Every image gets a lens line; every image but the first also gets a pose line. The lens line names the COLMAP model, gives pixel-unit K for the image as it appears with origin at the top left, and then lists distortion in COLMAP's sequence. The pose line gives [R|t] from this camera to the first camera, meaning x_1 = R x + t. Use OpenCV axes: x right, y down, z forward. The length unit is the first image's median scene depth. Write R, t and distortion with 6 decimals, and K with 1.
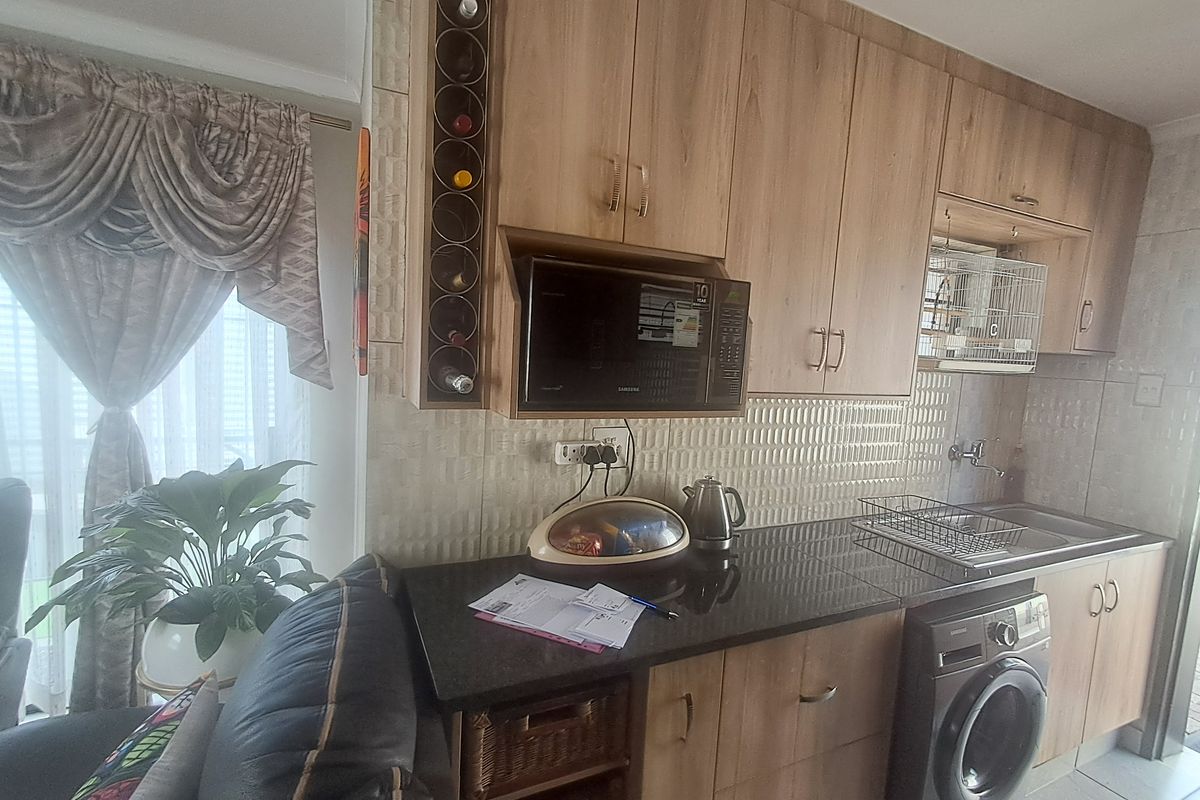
lens RADIAL K [[542.9, 0, 594.1], [0, 542.9, 406.4], [0, 0, 1]] dist [0.005676, 0.002186]
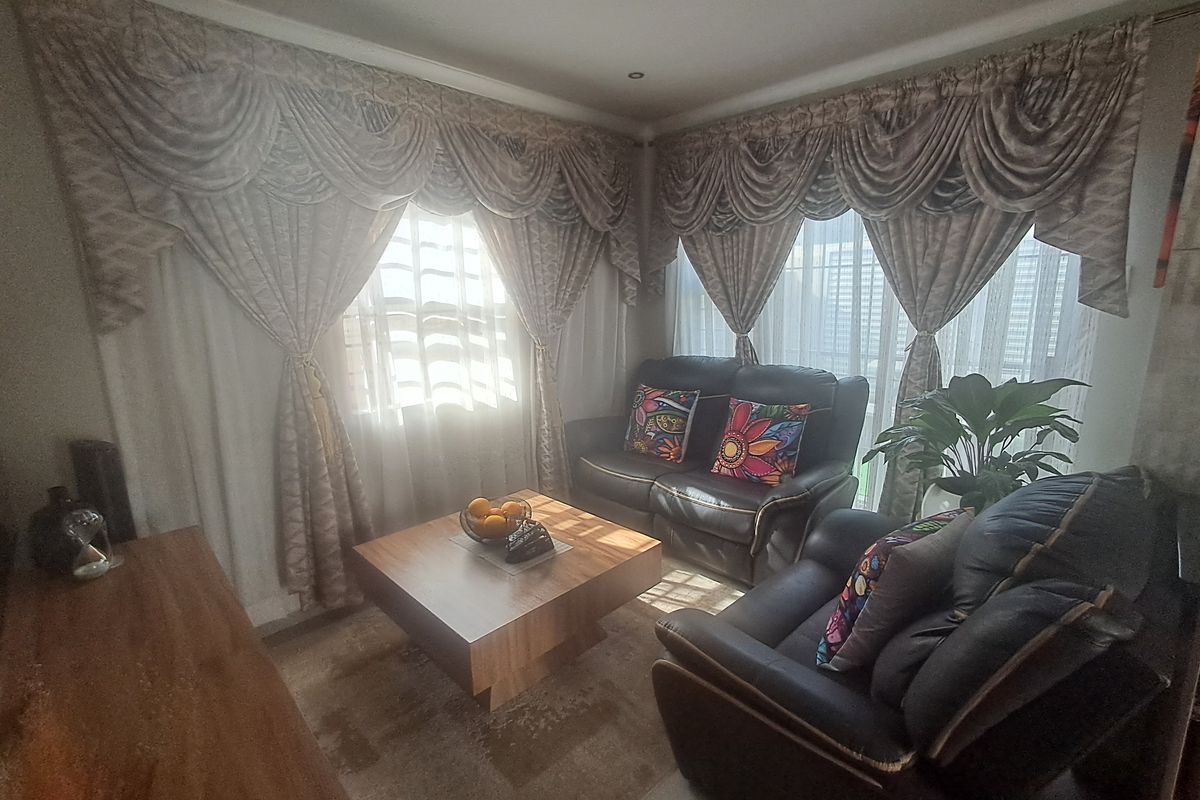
lens RADIAL K [[542.9, 0, 593.6], [0, 542.9, 399.9], [0, 0, 1]] dist [0.005676, 0.002186]
pose [[0.318792, 0.121444, -0.940012, 0.154098], [-0.062629, 0.992289, 0.106958, 0.076962], [0.945753, 0.024775, 0.323940, -0.212474]]
